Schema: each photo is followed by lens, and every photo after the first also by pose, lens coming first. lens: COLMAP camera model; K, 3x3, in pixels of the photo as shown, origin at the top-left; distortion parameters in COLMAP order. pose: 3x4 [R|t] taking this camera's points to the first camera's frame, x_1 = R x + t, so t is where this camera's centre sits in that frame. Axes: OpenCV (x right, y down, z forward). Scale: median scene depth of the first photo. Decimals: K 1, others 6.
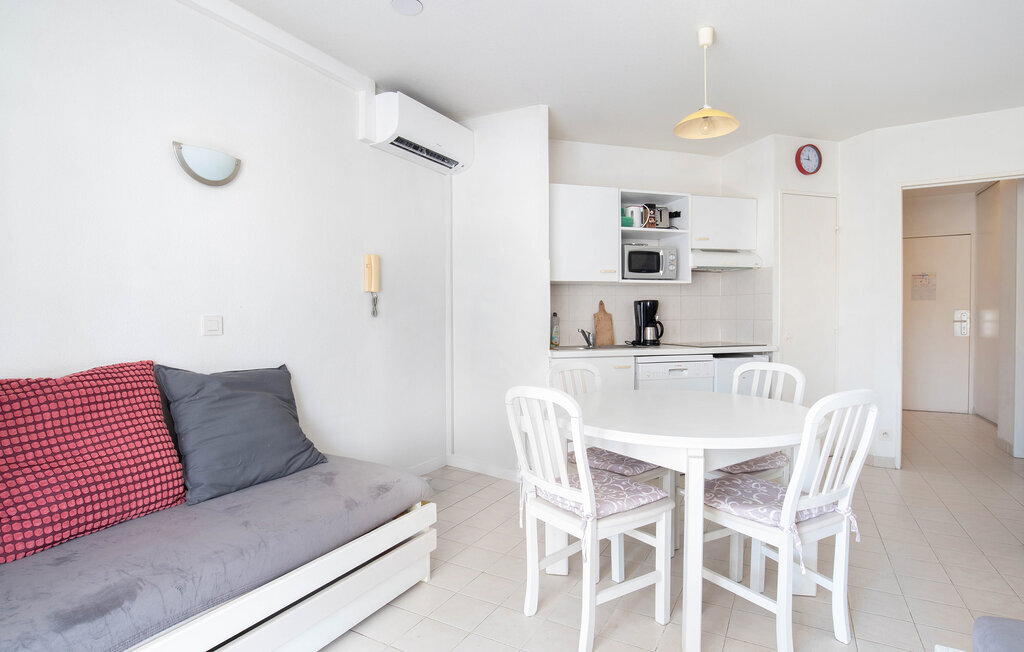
lens RADIAL K [[521.1, 0, 514.8], [0, 521.1, 326.3], [0, 0, 1]] dist [-0.051682, 0.022676]
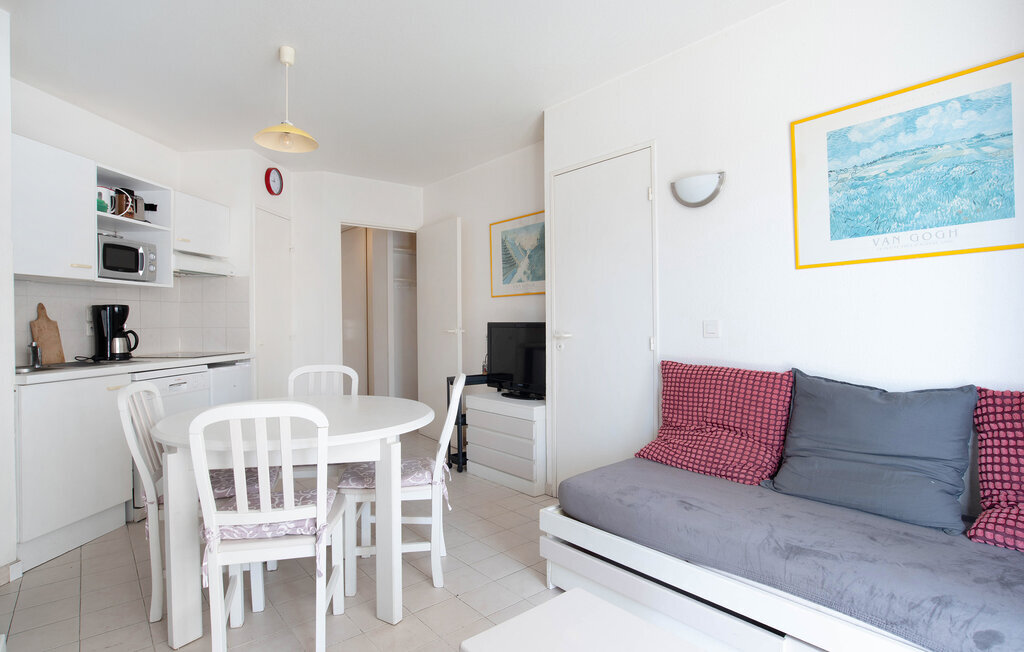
lens RADIAL K [[521.1, 0, 514.8], [0, 521.1, 326.3], [0, 0, 1]] dist [-0.051682, 0.022676]
pose [[0.350901, -0.005293, 0.936398, -0.280601], [0.019752, 0.999803, -0.001750, -0.002788], [-0.936204, 0.019110, 0.350937, 0.134764]]
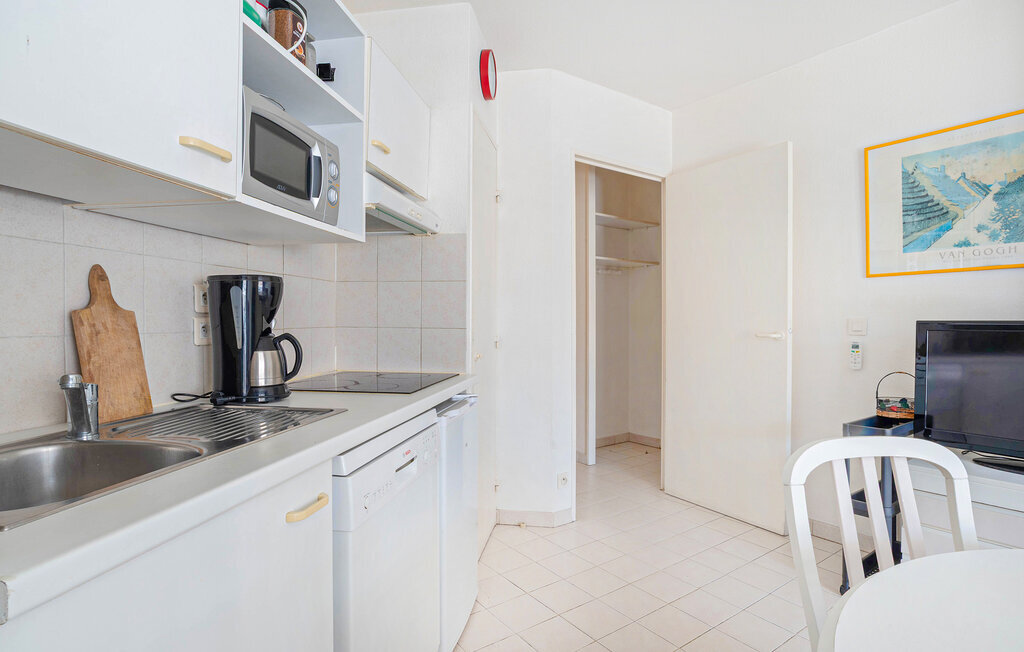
lens RADIAL K [[521.1, 0, 514.8], [0, 521.1, 326.3], [0, 0, 1]] dist [-0.051682, 0.022676]
pose [[0.419635, -0.002471, 0.907689, 0.008273], [0.014016, 0.999895, -0.003757, -0.011853], [-0.907585, 0.014299, 0.419626, 0.709041]]
